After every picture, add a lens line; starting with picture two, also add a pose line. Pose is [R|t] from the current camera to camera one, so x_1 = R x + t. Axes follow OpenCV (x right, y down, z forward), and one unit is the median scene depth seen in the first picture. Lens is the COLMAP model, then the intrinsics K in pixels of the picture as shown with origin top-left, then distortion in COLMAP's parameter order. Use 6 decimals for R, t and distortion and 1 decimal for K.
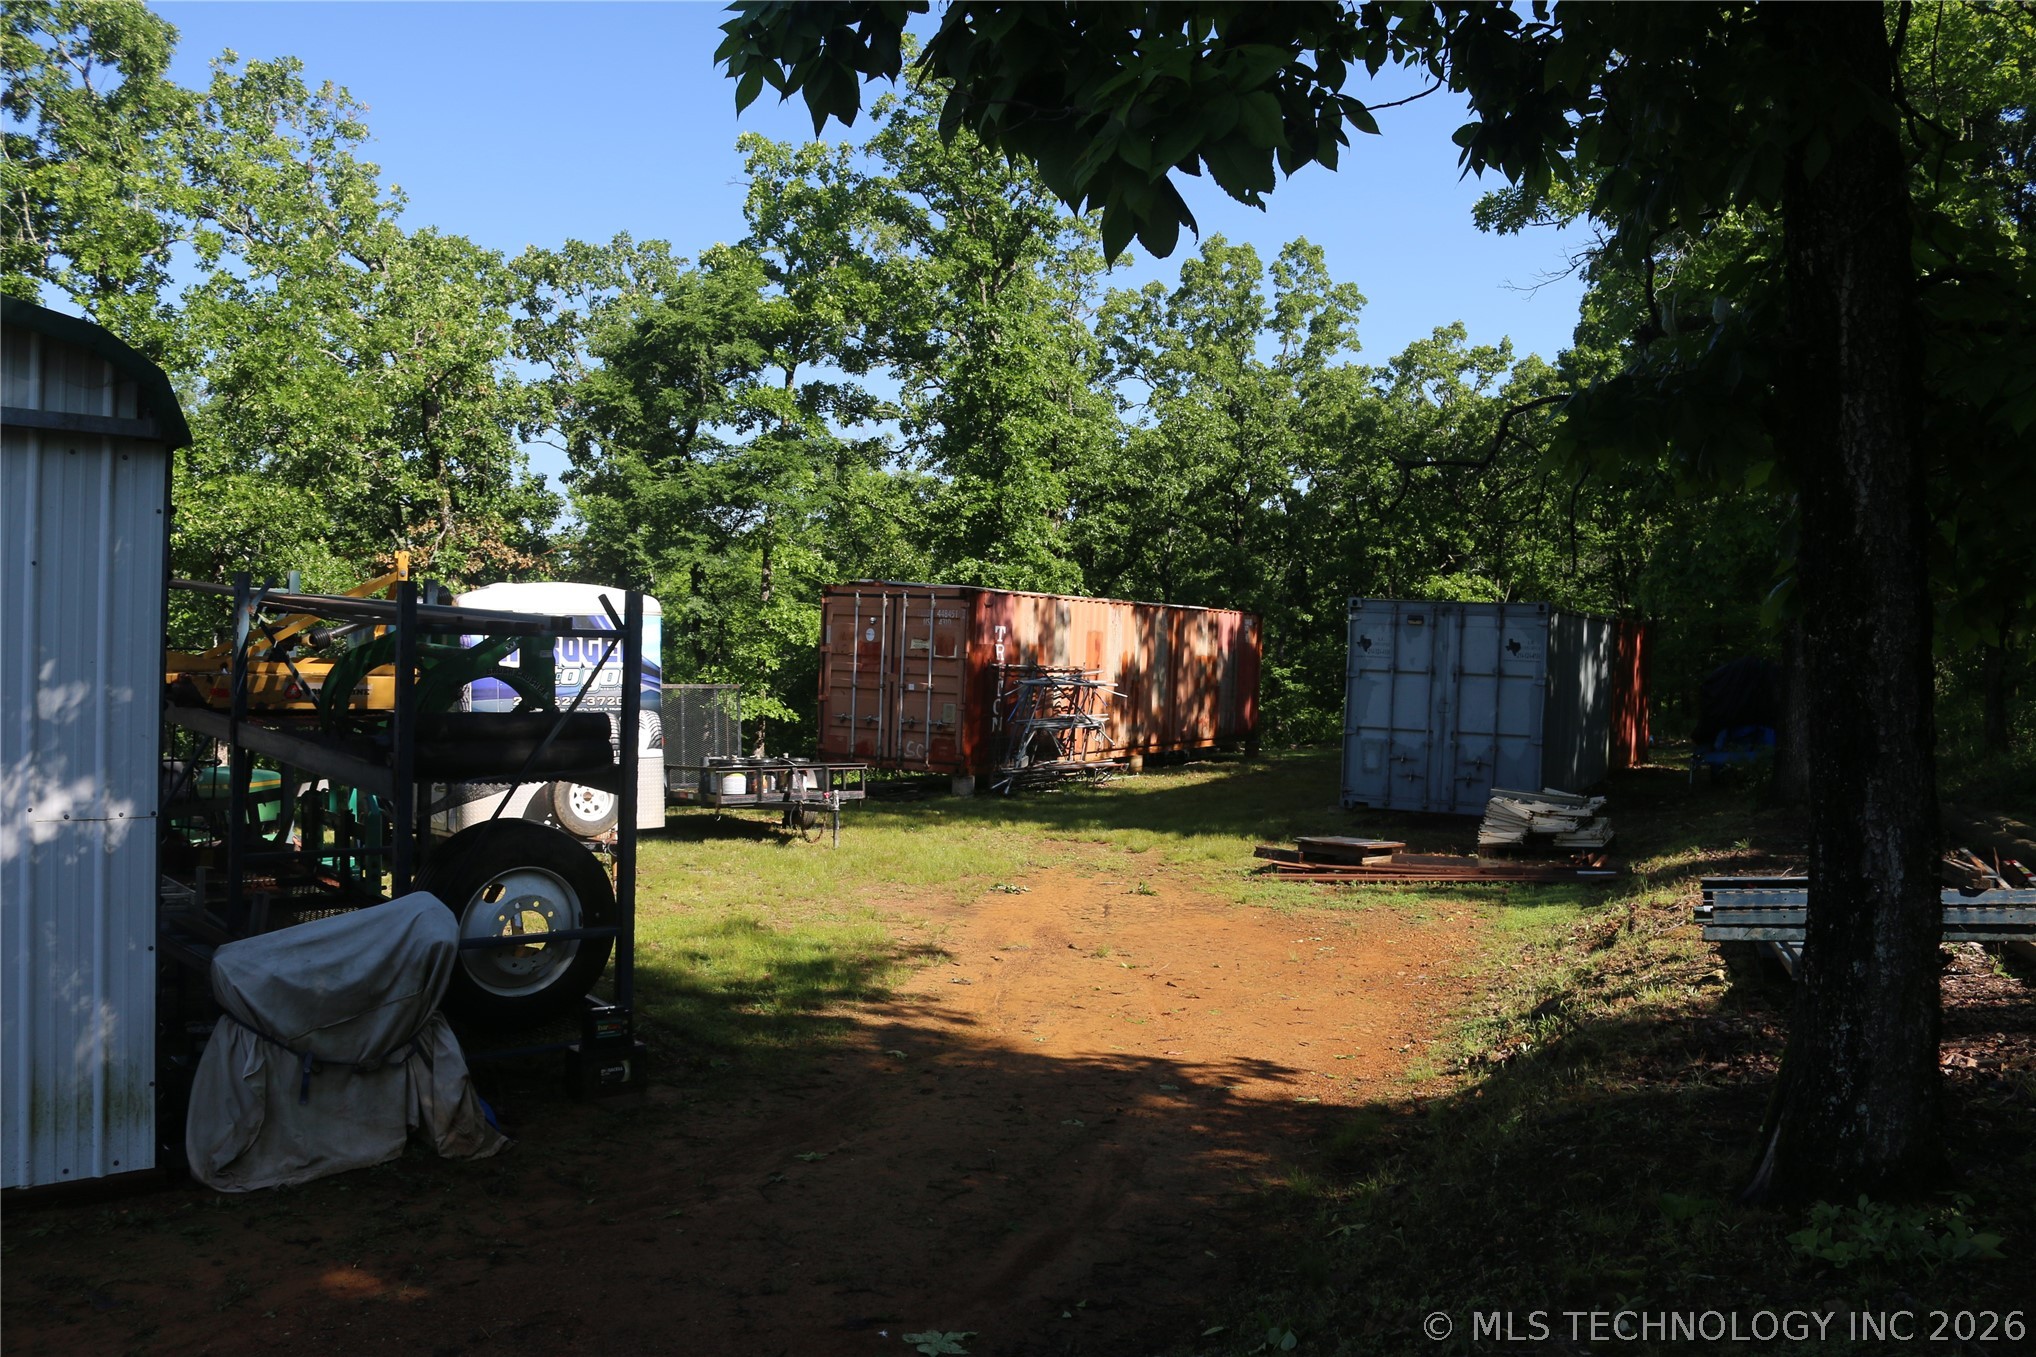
lens RADIAL K [[1689.2, 0, 1017.7], [0, 1689.2, 684.6], [0, 0, 1]] dist [-0.156988, 0.140295]
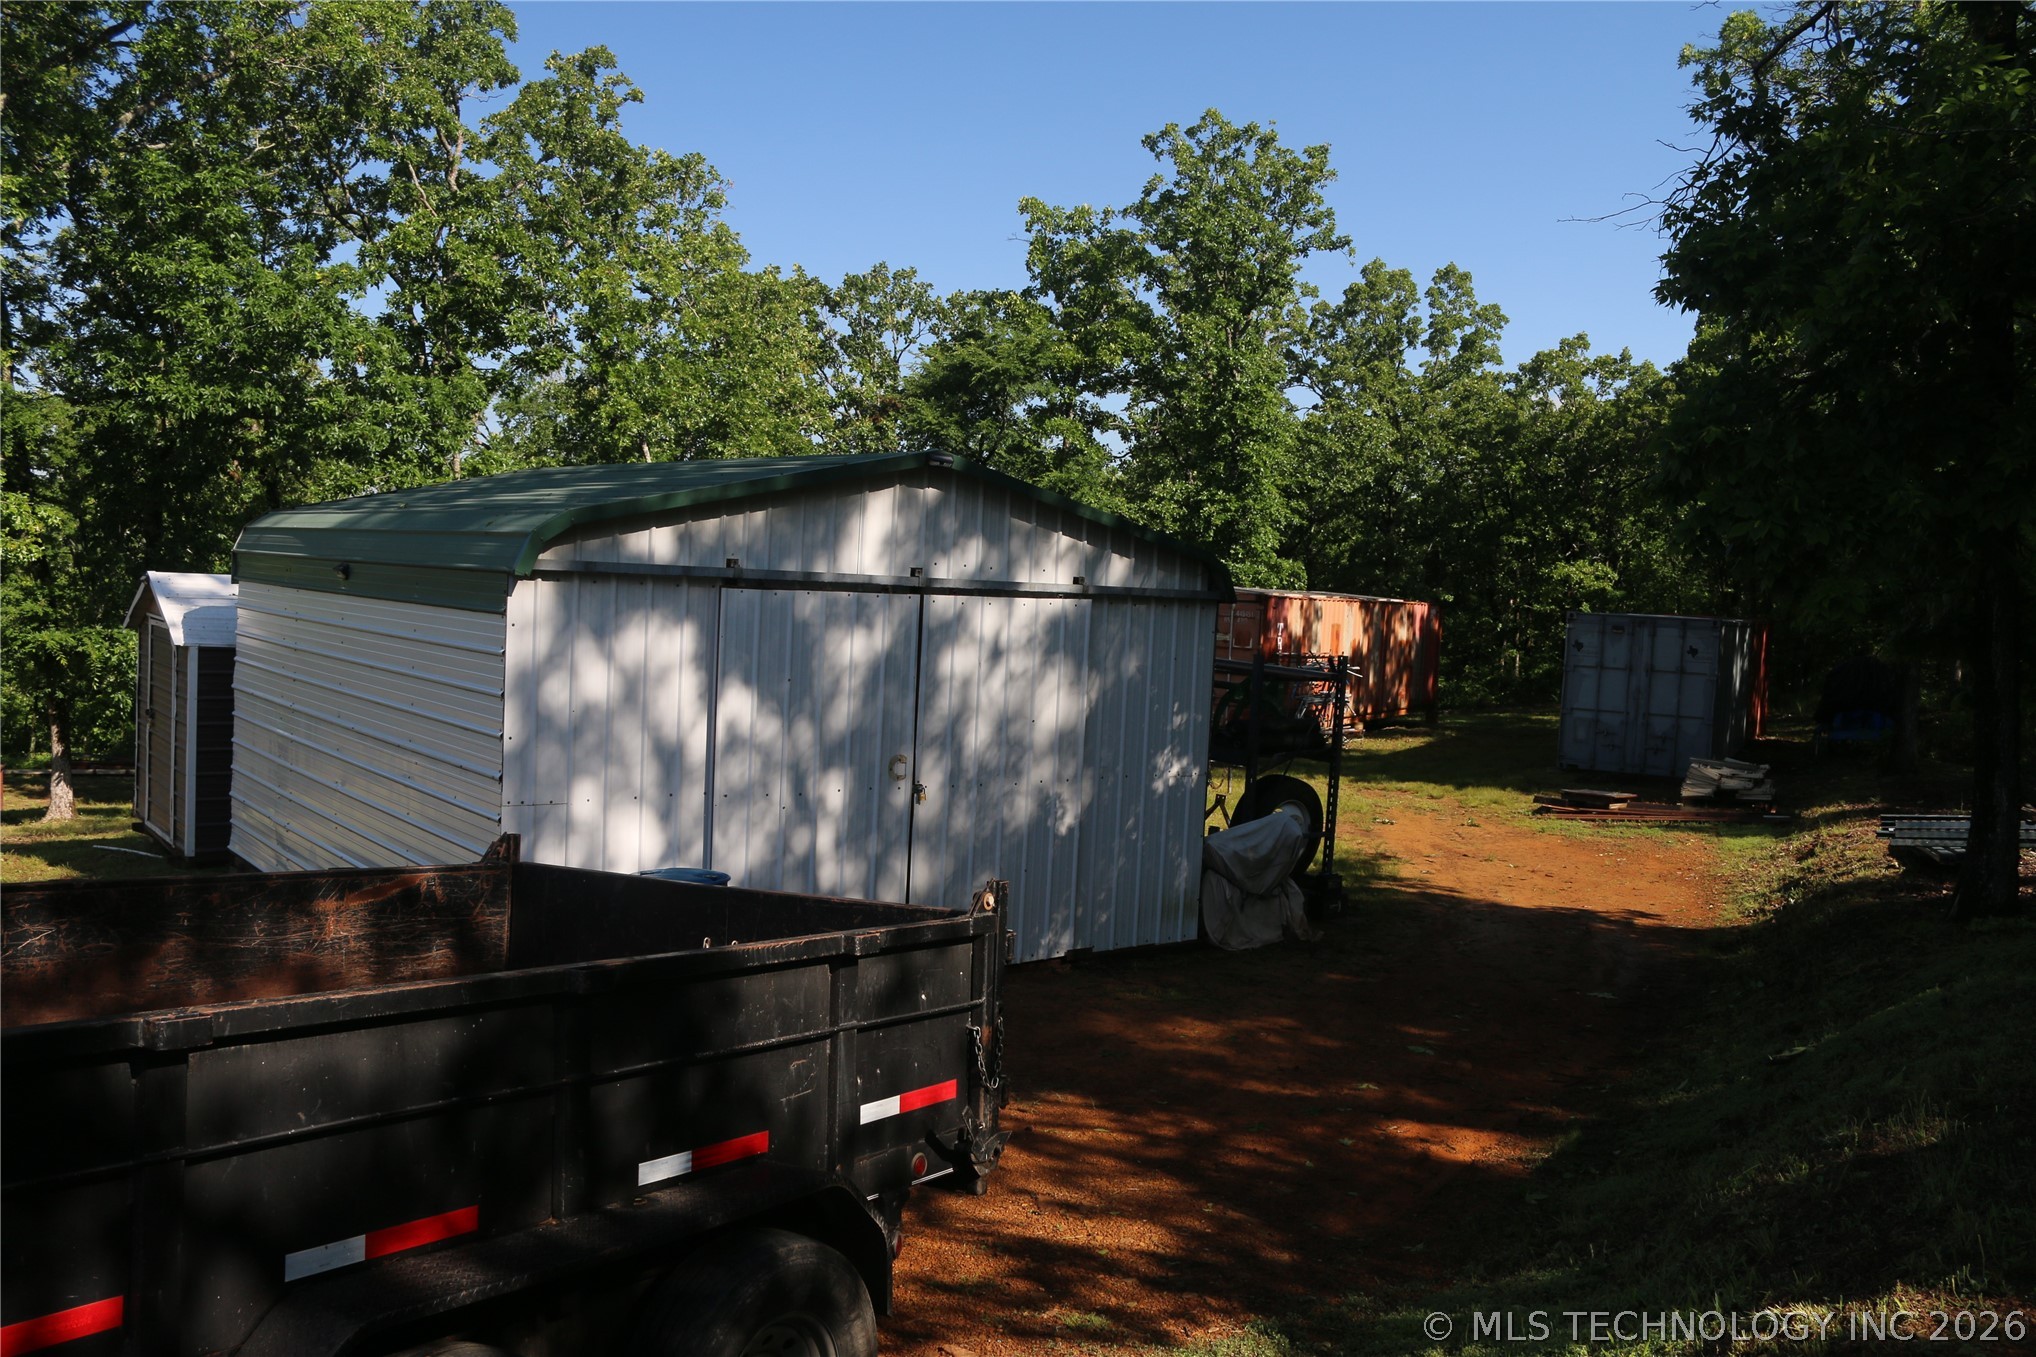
lens RADIAL K [[1689.2, 0, 1017.7], [0, 1689.2, 684.6], [0, 0, 1]] dist [-0.156988, 0.140295]
pose [[0.999412, 0.014440, -0.031103, -0.138684], [-0.013479, 0.999432, 0.030878, -0.019994], [0.031531, -0.030440, 0.999039, -0.237608]]
